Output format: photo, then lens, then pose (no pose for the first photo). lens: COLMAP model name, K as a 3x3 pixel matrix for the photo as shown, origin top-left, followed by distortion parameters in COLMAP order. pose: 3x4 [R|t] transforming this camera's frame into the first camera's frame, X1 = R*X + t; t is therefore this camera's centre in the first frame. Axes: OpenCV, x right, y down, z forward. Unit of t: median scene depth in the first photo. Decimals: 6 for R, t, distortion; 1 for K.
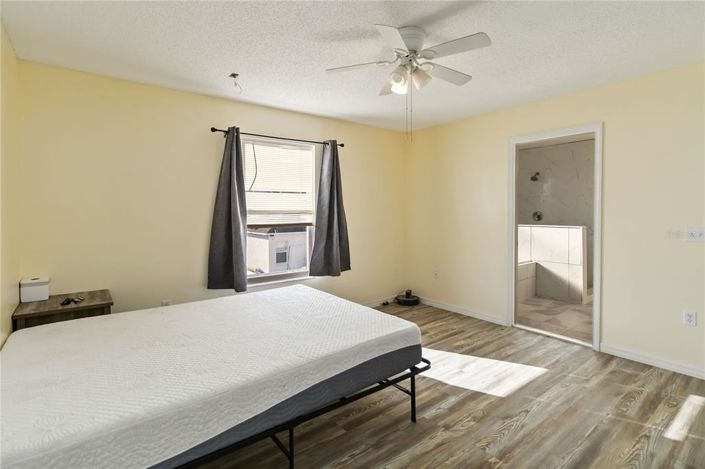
lens RADIAL K [[330.5, 0, 352.3], [0, 330.5, 216.2], [0, 0, 1]] dist [0.001608, 0.000505]
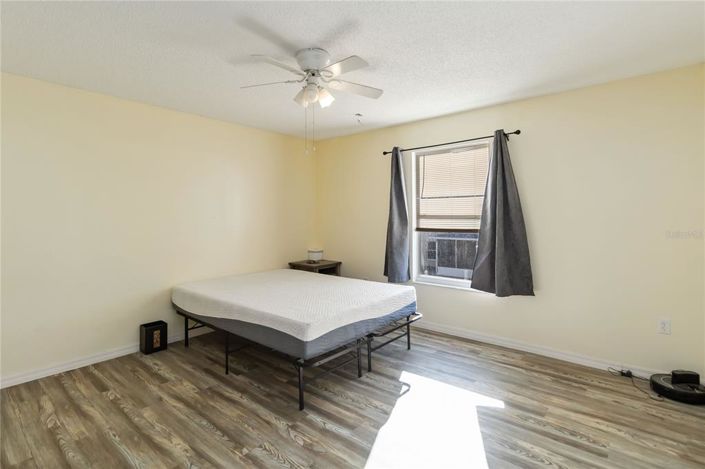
lens RADIAL K [[330.5, 0, 352.3], [0, 330.5, 216.2], [0, 0, 1]] dist [0.001608, 0.000505]
pose [[0.259058, 0.008088, -0.965828, 0.723500], [-0.016059, 0.999863, 0.004066, -0.015420], [0.965728, 0.014457, 0.259152, 0.490823]]
